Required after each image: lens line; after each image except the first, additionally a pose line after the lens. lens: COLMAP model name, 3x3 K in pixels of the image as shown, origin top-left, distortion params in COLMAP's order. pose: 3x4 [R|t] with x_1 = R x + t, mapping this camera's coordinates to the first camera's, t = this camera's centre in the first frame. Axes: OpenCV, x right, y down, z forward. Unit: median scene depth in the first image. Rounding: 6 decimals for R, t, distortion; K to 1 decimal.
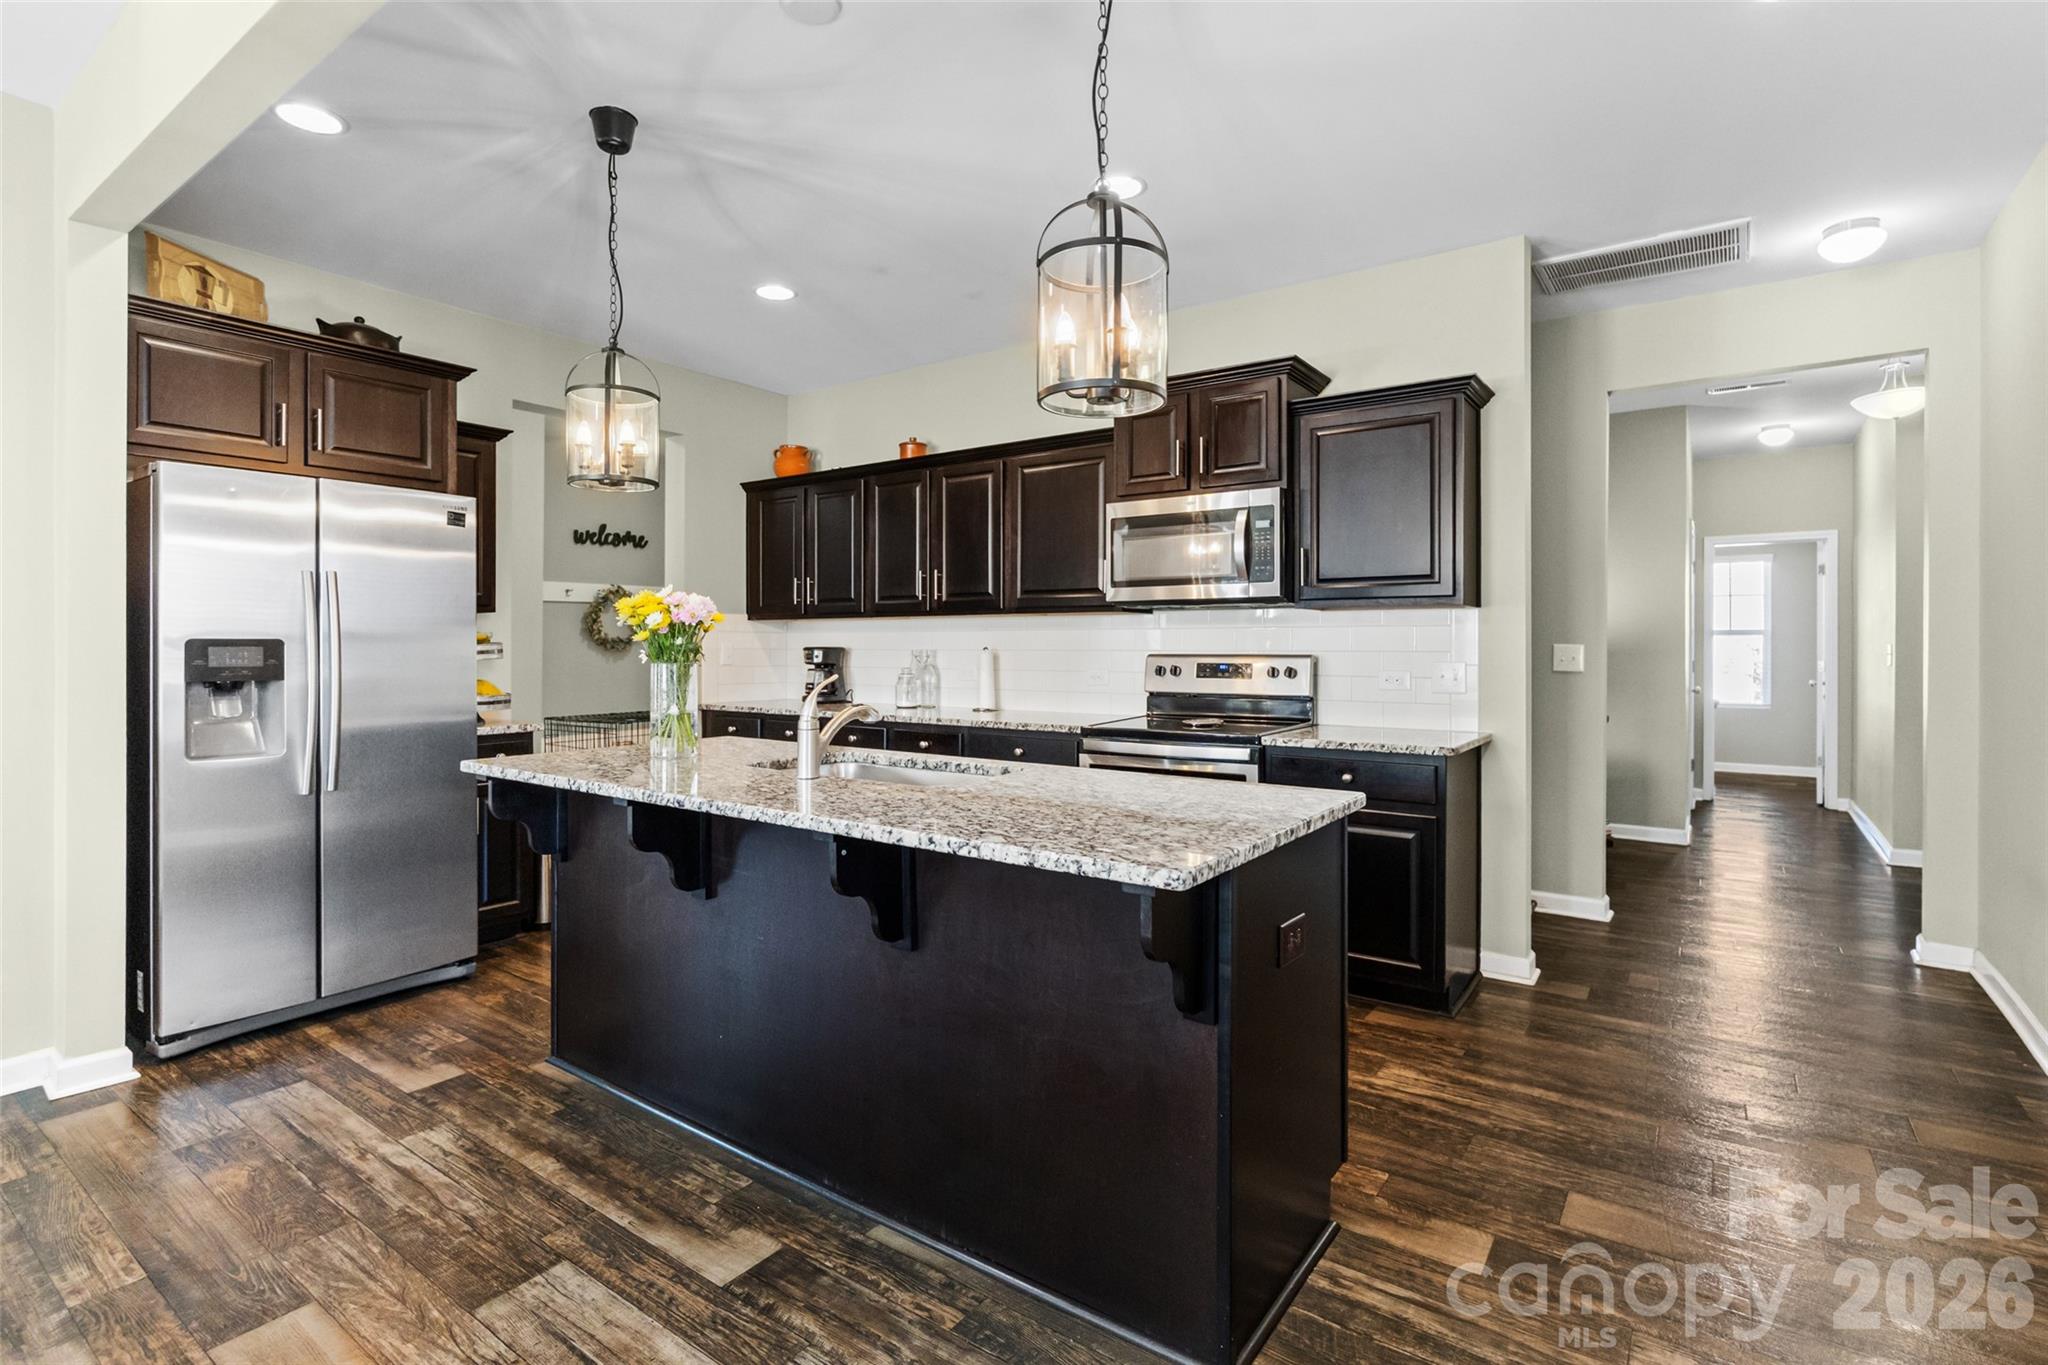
lens RADIAL K [[981.8, 0, 1022.1], [0, 981.8, 638.1], [0, 0, 1]] dist [-0.001544, -0.000888]
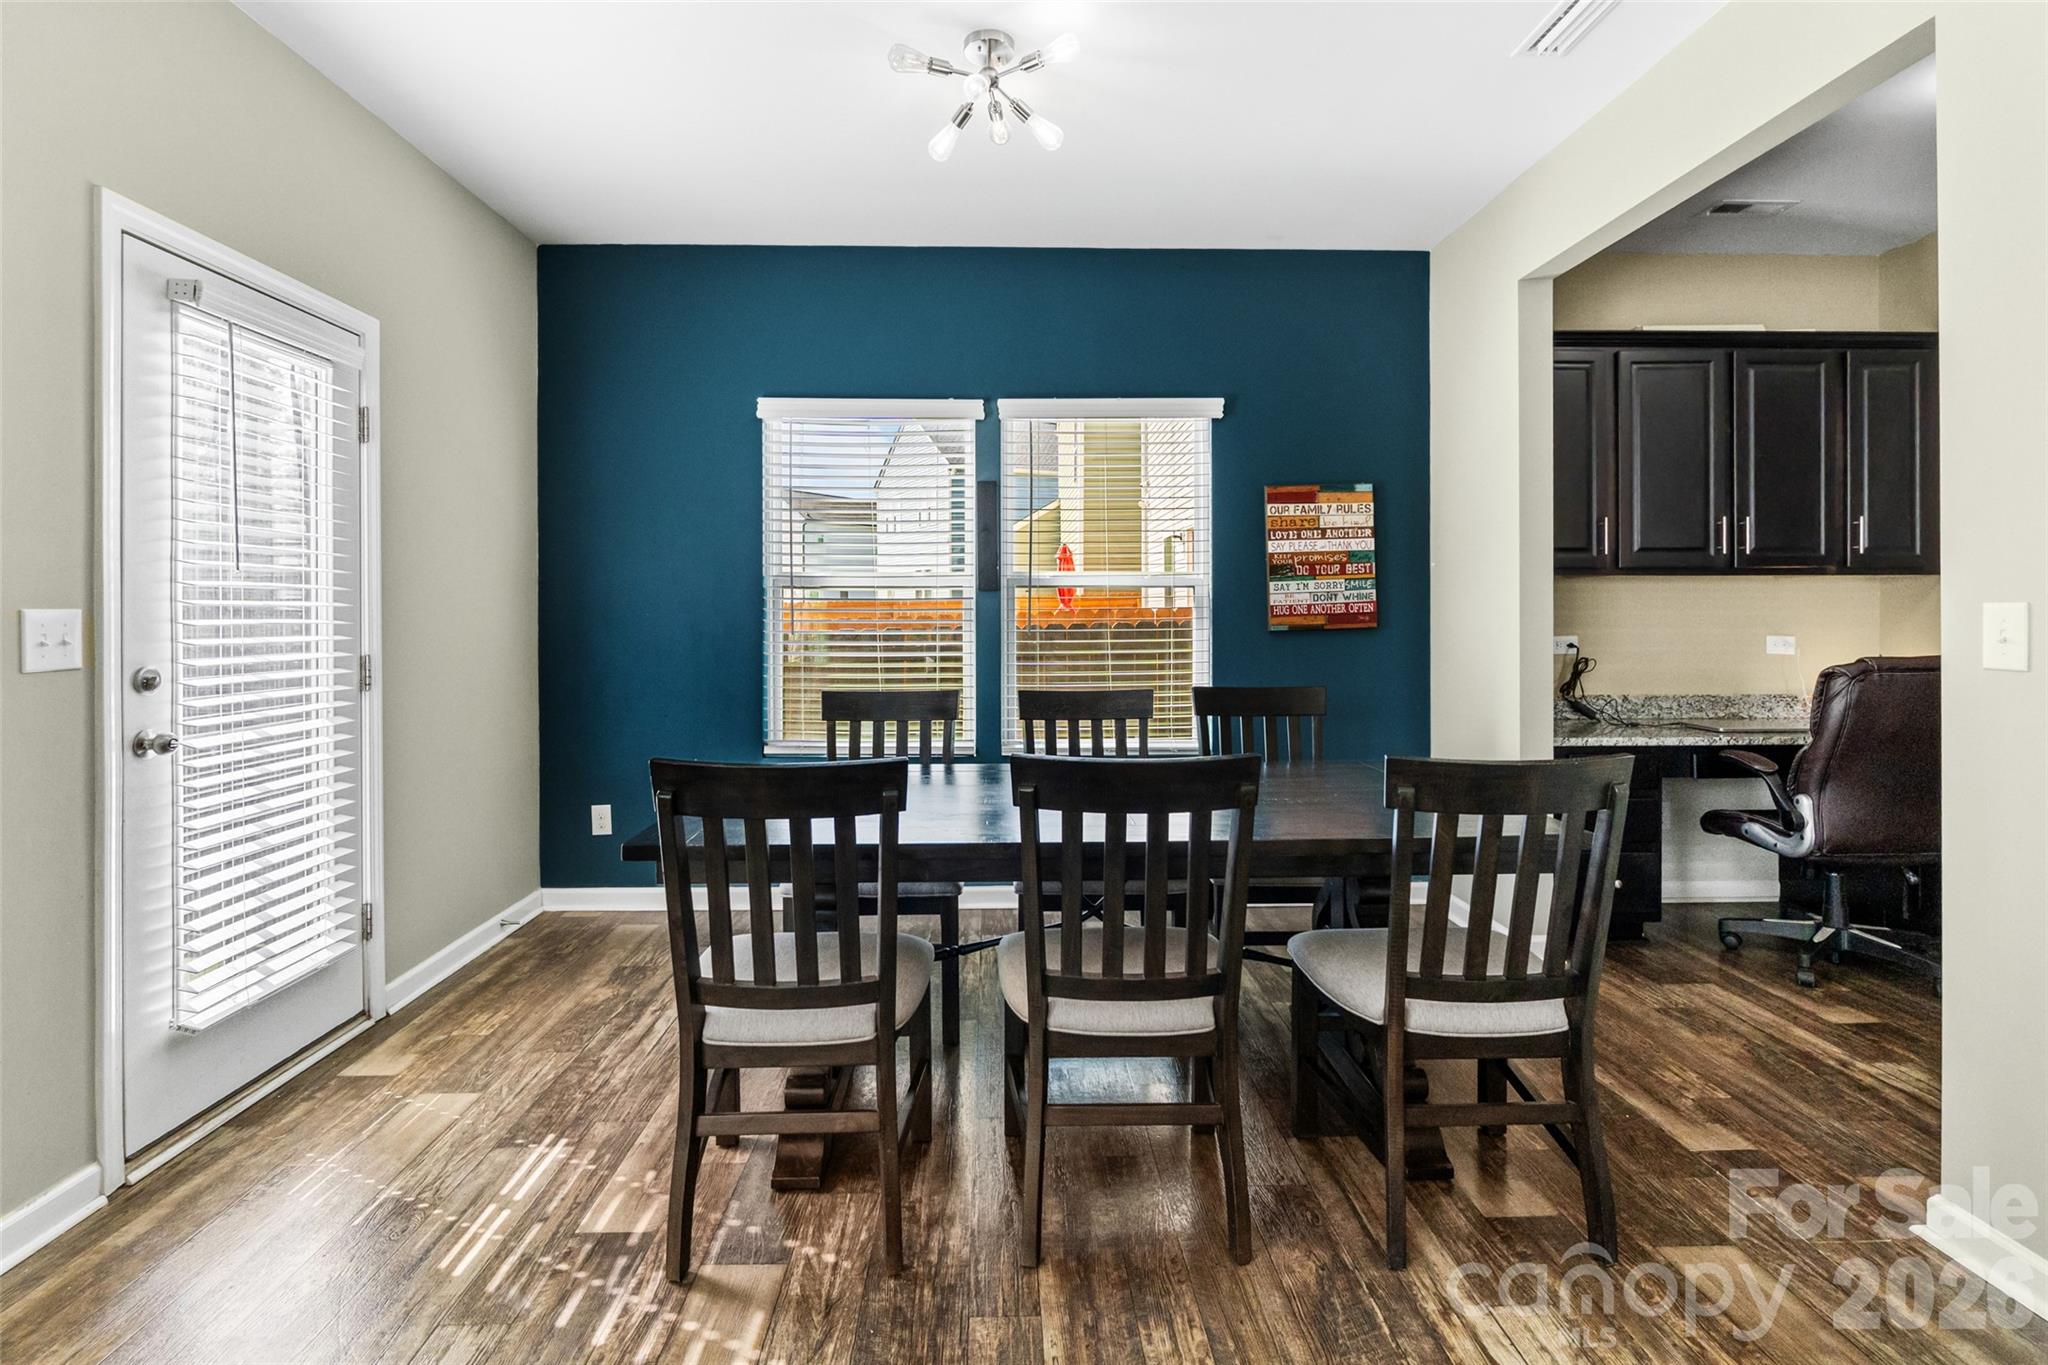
lens RADIAL K [[981.8, 0, 1022.1], [0, 981.8, 638.1], [0, 0, 1]] dist [-0.001544, -0.000888]
pose [[0.613909, 0.015908, -0.789216, -0.506287], [0.010680, 0.999538, 0.028455, -0.003137], [0.789304, -0.025898, 0.613456, -0.561918]]
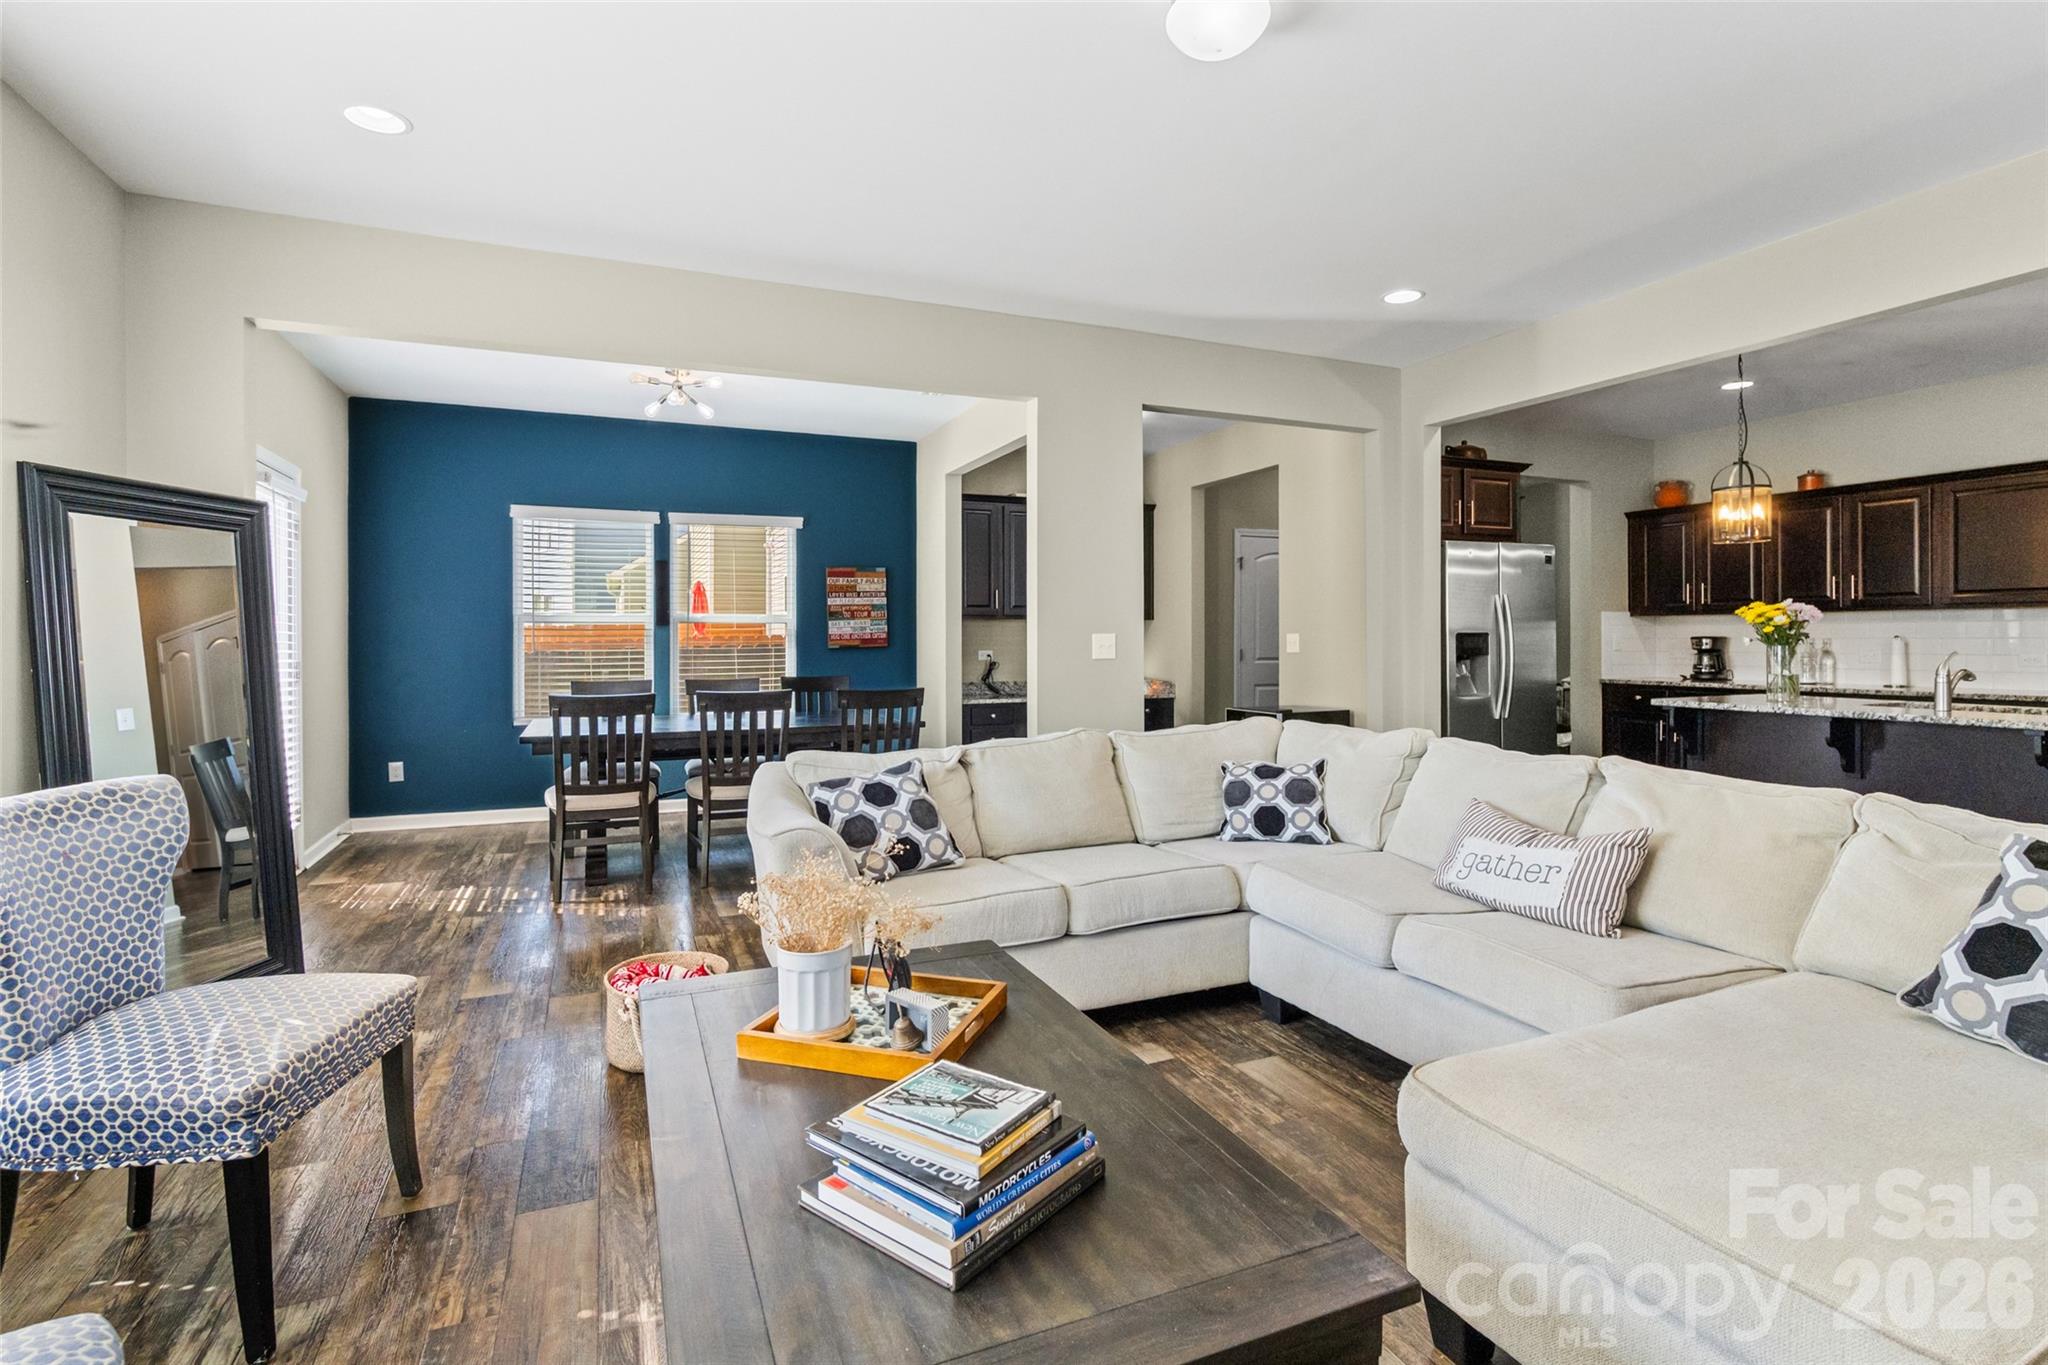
lens RADIAL K [[981.8, 0, 1022.1], [0, 981.8, 638.1], [0, 0, 1]] dist [-0.001544, -0.000888]
pose [[0.857063, -0.003342, -0.515201, -0.374626], [0.007420, 0.999955, 0.005857, -0.003693], [0.515158, -0.008842, 0.857049, -0.682665]]
